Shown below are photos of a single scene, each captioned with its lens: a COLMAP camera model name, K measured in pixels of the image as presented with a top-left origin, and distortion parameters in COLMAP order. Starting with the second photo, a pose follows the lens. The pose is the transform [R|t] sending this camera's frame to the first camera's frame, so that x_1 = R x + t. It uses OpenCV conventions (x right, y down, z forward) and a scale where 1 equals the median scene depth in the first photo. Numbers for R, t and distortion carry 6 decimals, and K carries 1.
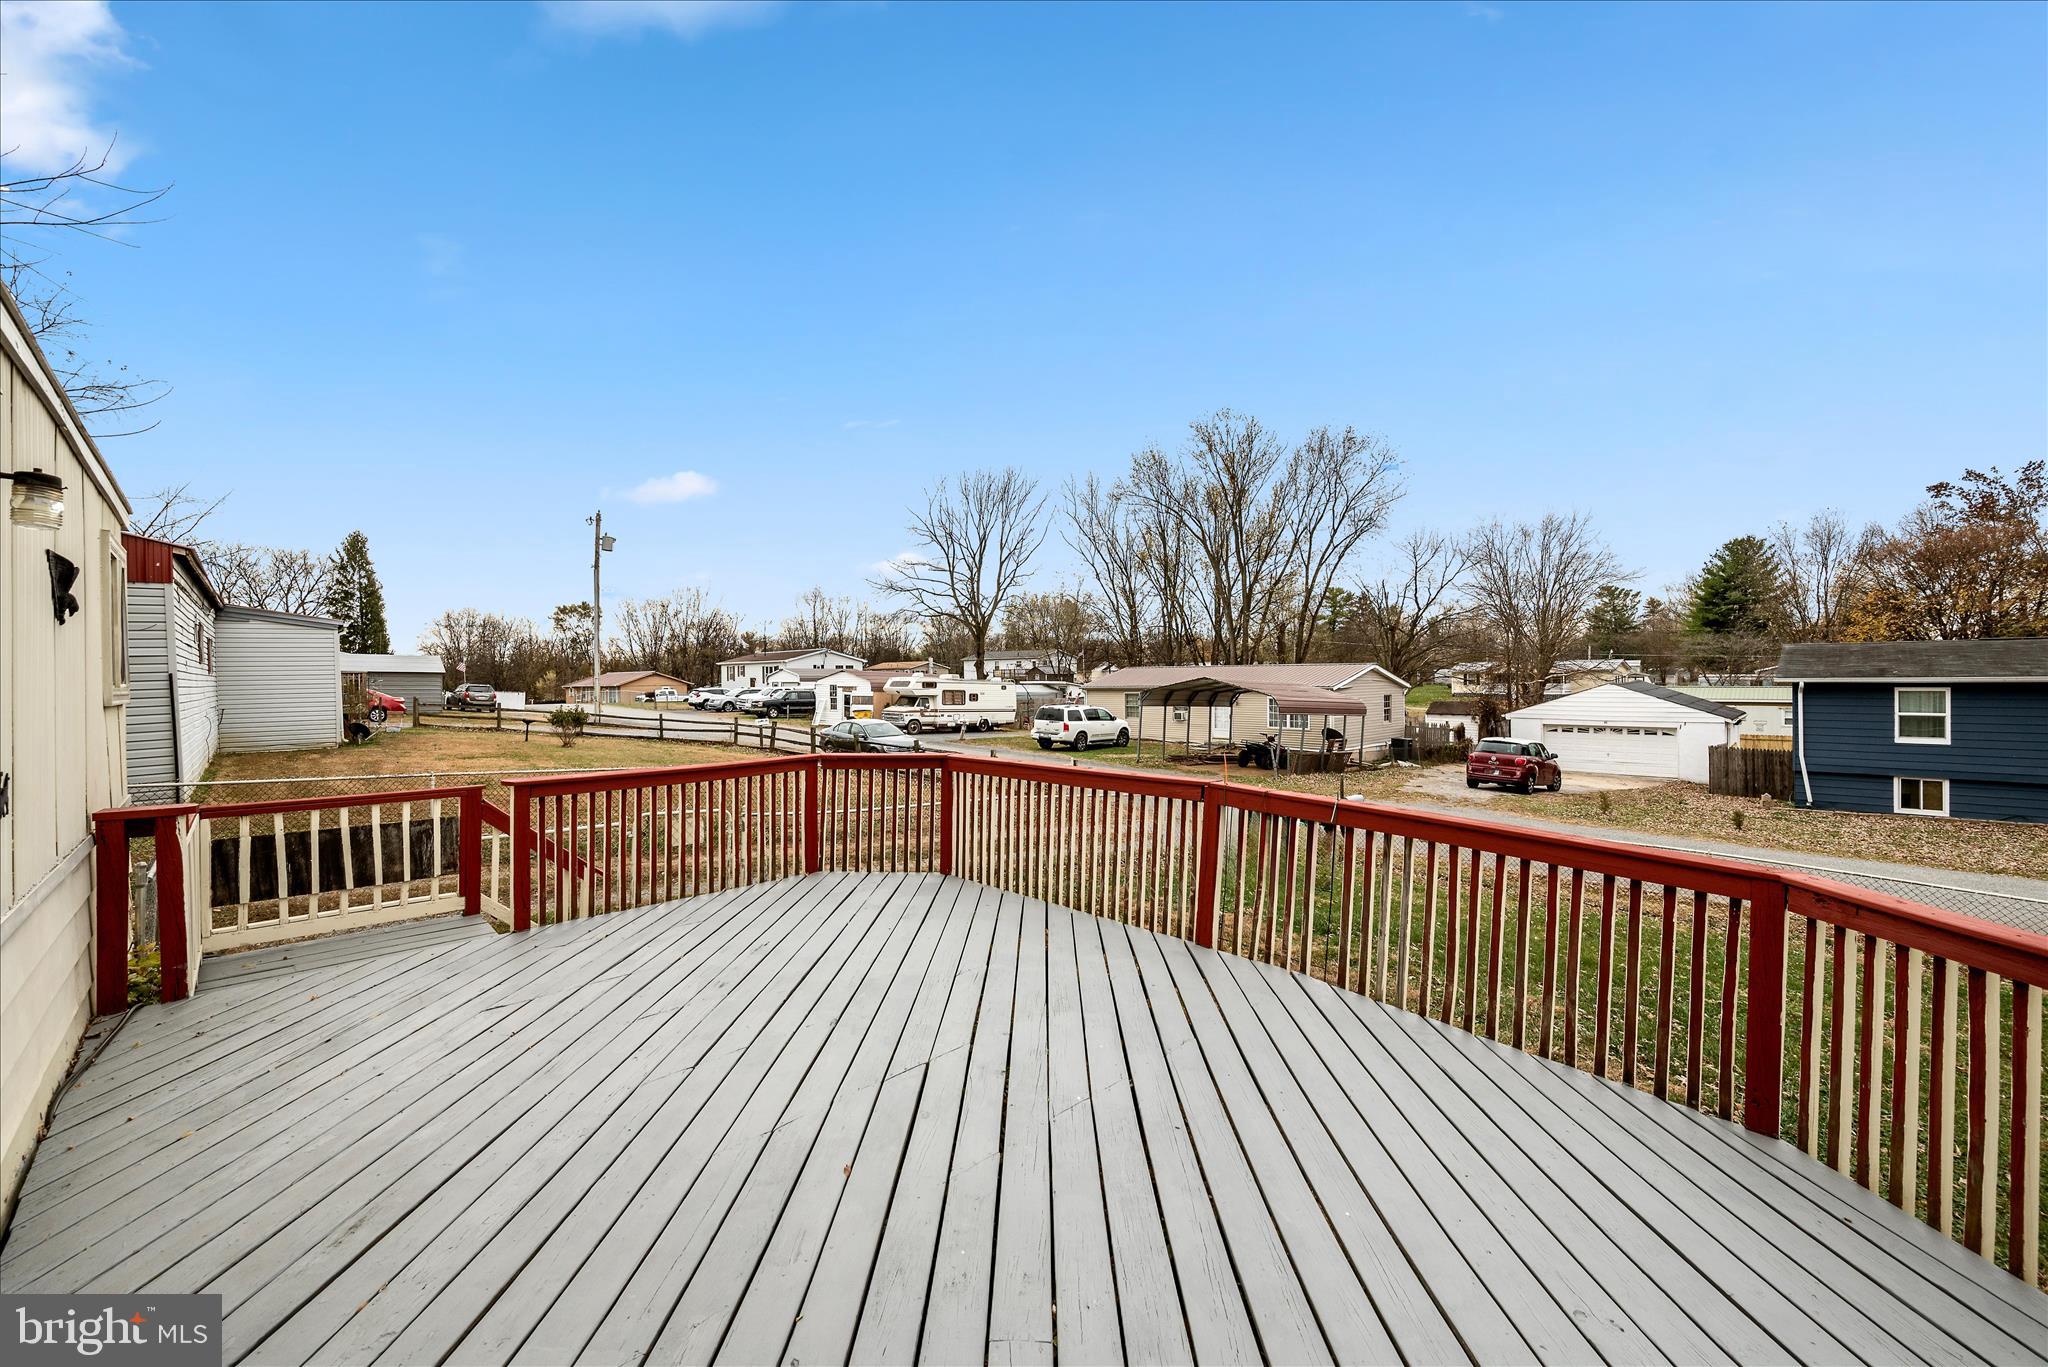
lens RADIAL K [[866.4, 0, 1024.0], [0, 866.4, 683.5], [0, 0, 1]] dist [-0.002286, -0.000073]
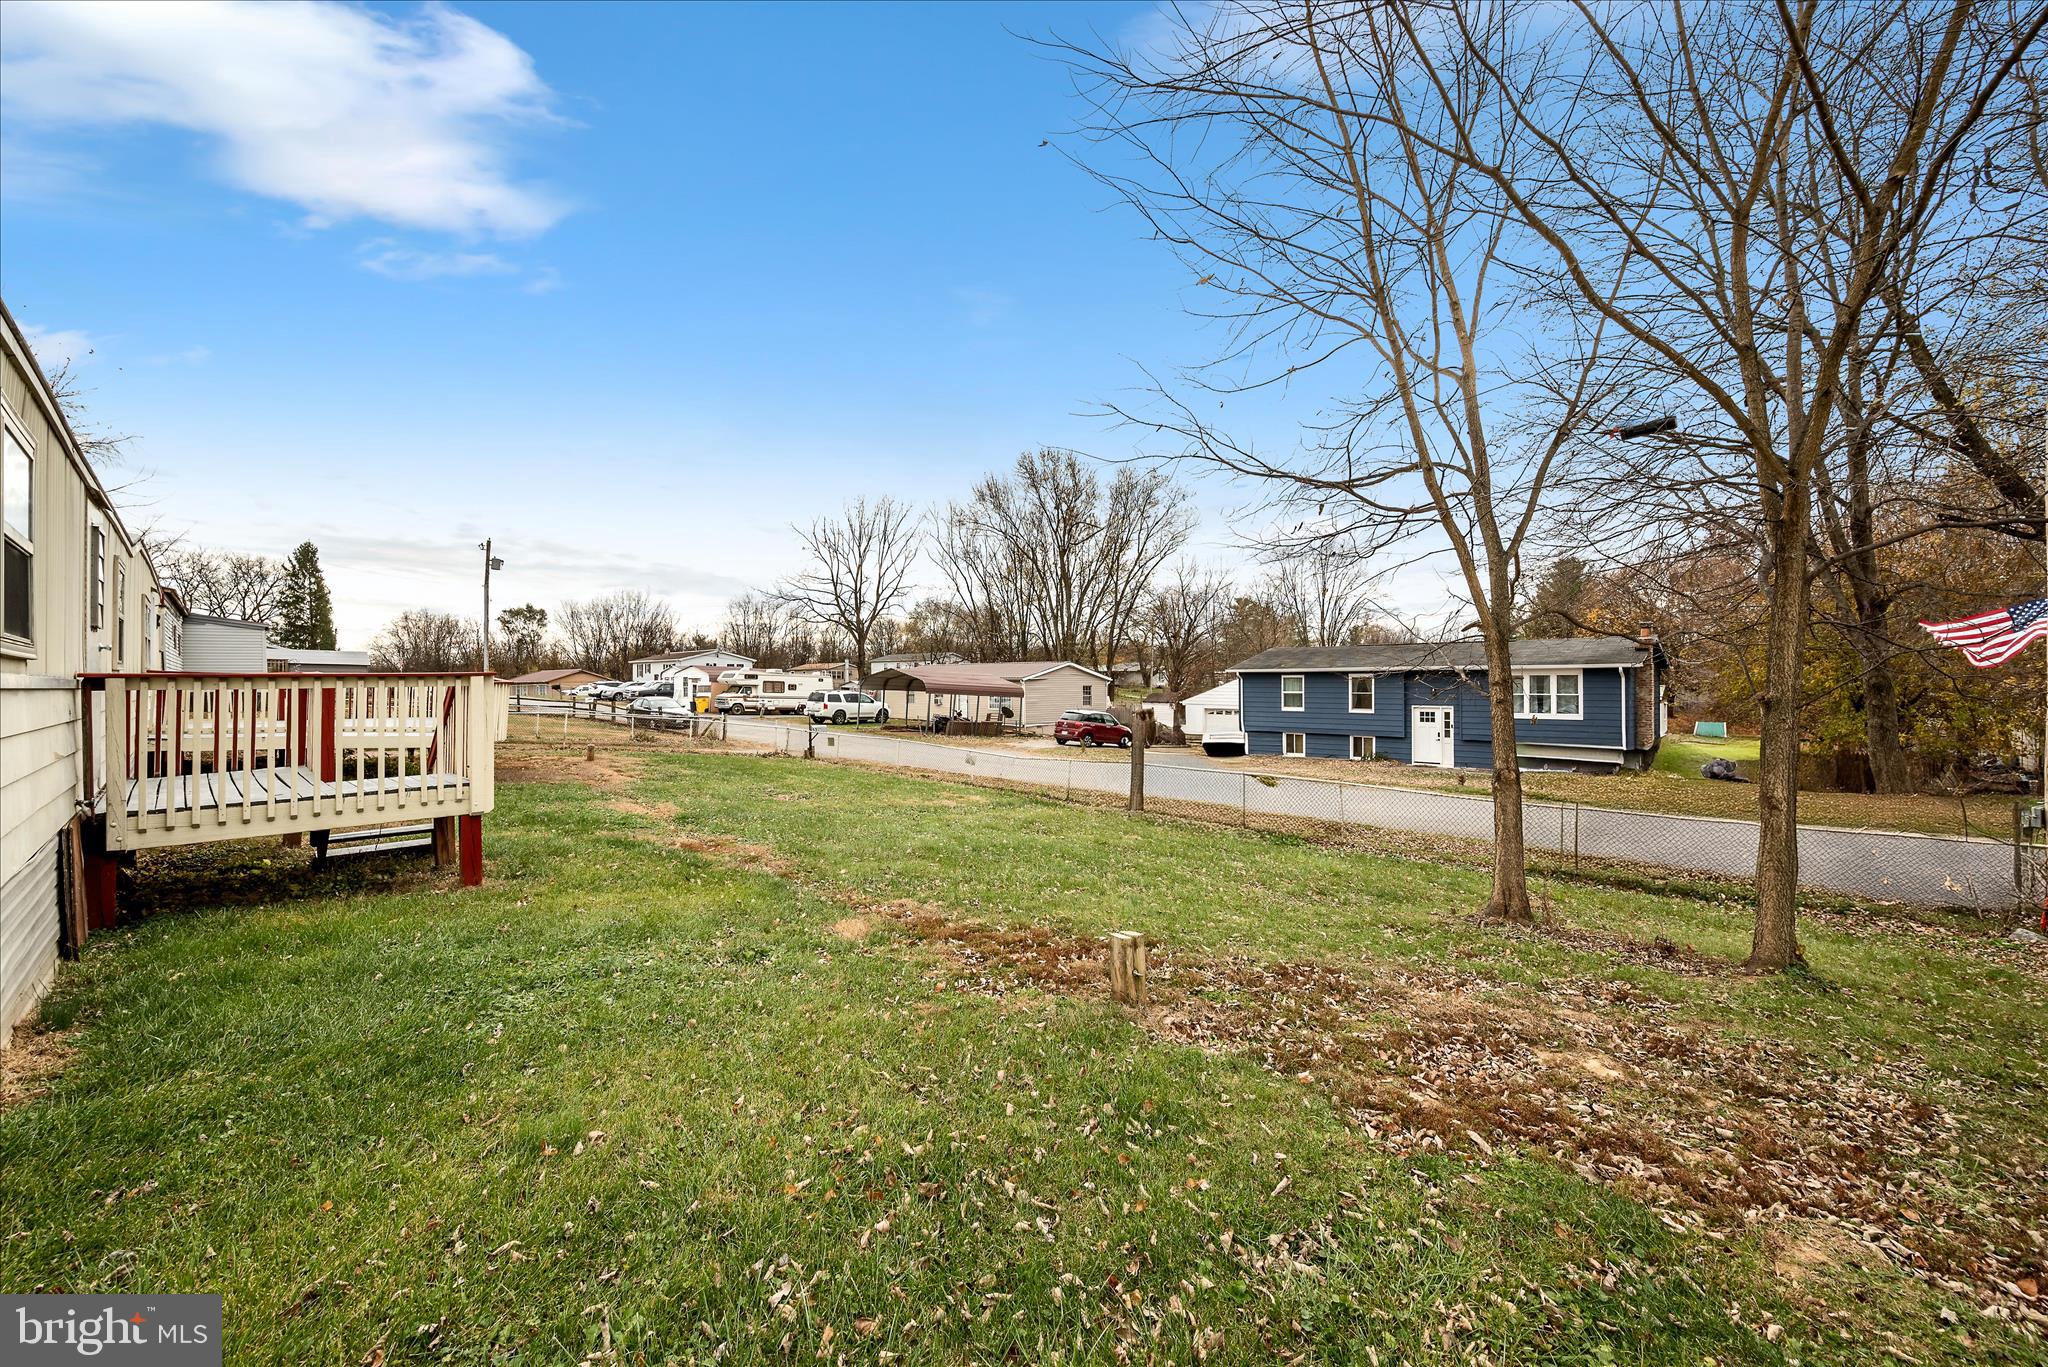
lens RADIAL K [[868.6, 0, 1024.0], [0, 868.6, 683.5], [0, 0, 1]] dist [0.002655, 0.000287]
pose [[0.999769, 0.006915, 0.020350, 0.176450], [-0.006792, 0.999958, -0.006129, 0.011130], [-0.020391, 0.005989, 0.999774, -0.192883]]
